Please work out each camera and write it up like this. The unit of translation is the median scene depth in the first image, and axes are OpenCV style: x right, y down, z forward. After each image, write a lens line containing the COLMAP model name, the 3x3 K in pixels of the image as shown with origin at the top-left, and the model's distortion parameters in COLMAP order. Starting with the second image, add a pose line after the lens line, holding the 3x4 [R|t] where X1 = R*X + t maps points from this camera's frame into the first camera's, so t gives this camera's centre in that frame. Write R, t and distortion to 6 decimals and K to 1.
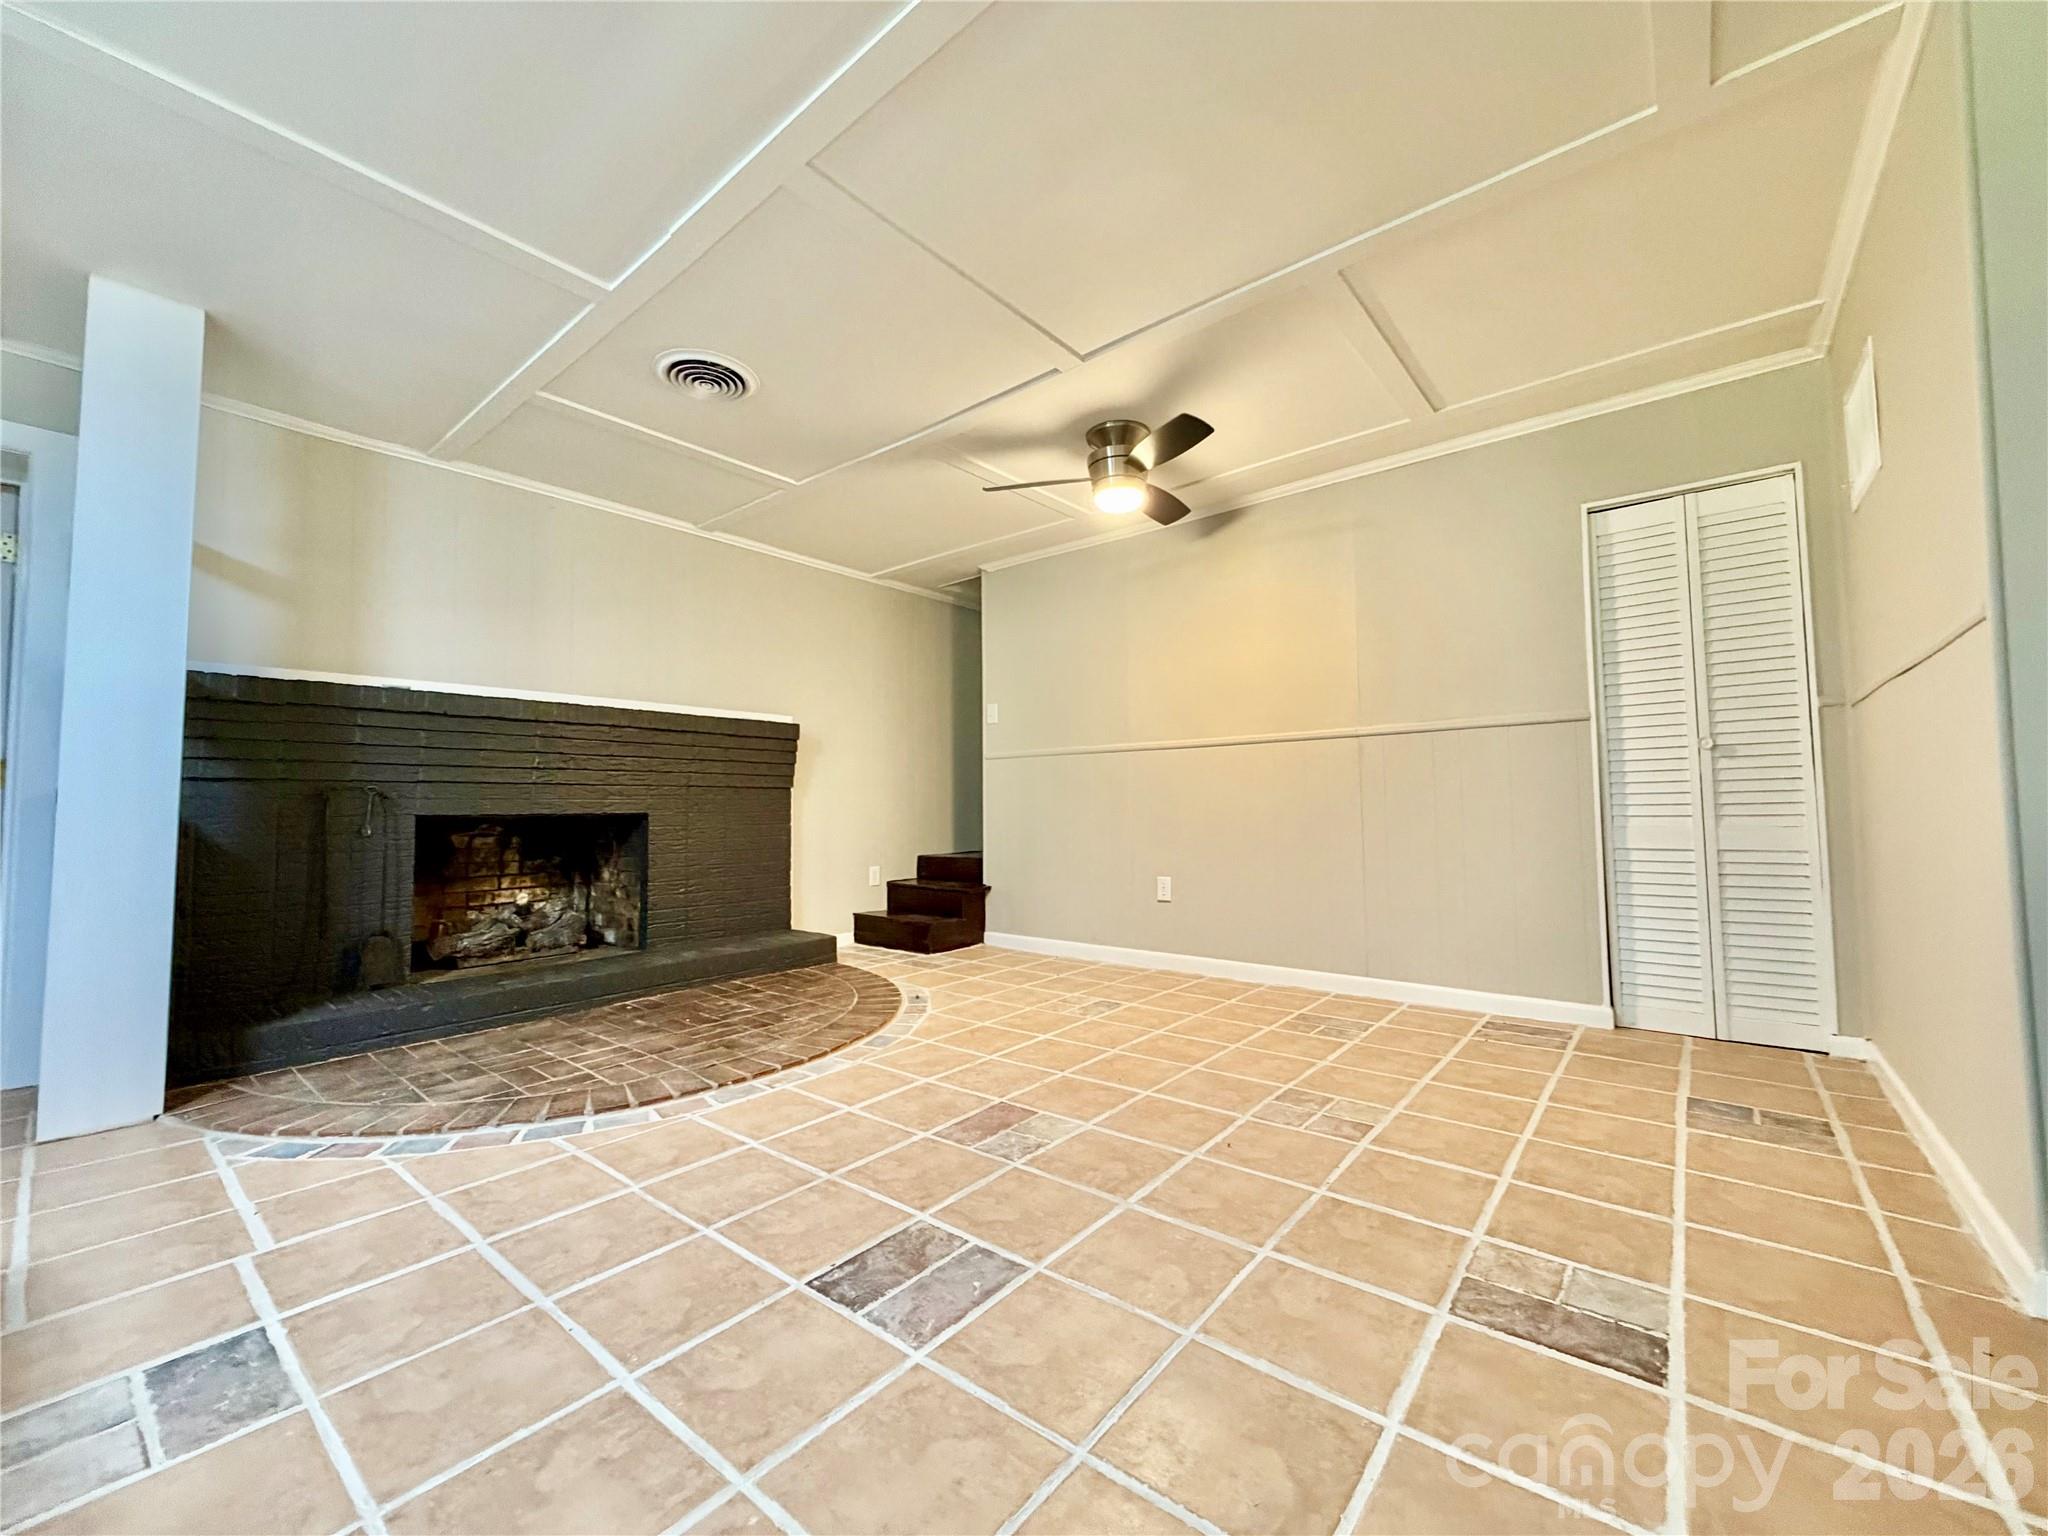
lens RADIAL K [[816.4, 0, 1017.6], [0, 816.4, 763.3], [0, 0, 1]] dist [0.001212, -0.000147]
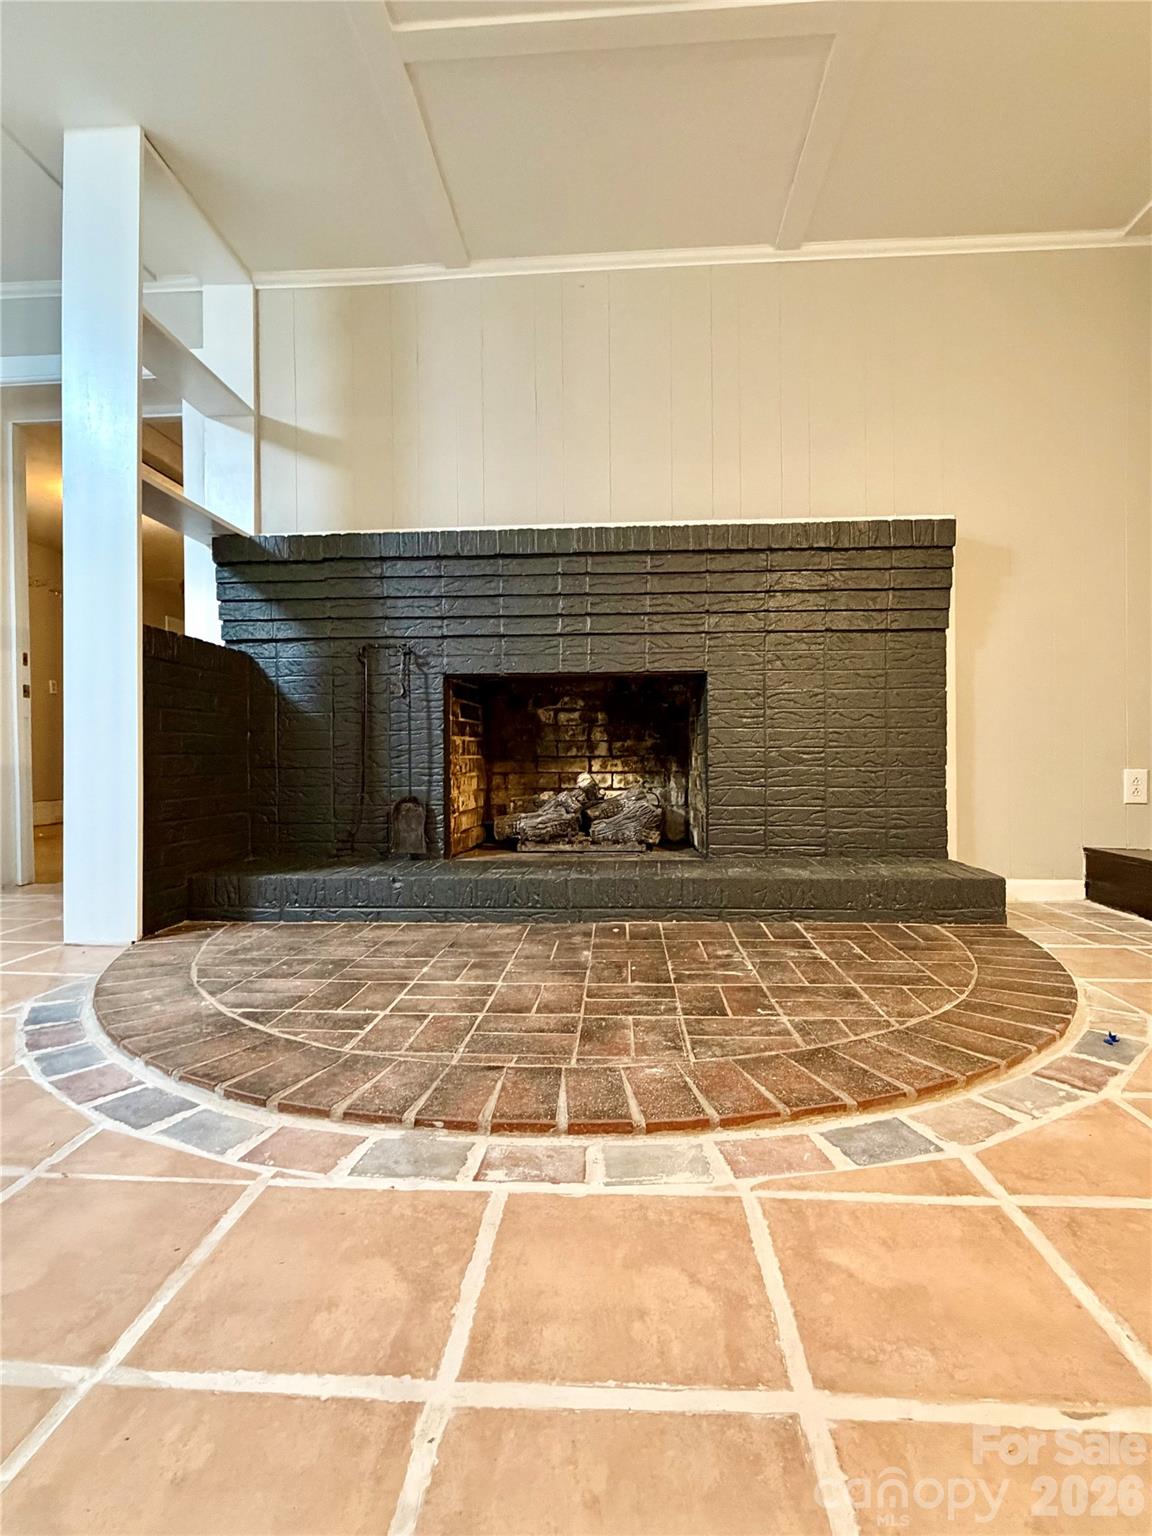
lens RADIAL K [[763.9, 0, 577.5], [0, 763.9, 759.5], [0, 0, 1]] dist [0.004419, -0.000709]
pose [[0.587408, 0.008716, -0.809244, 0.035497], [0.044381, 0.998090, 0.042965, 0.138527], [0.808073, -0.061153, 0.585899, 0.671537]]
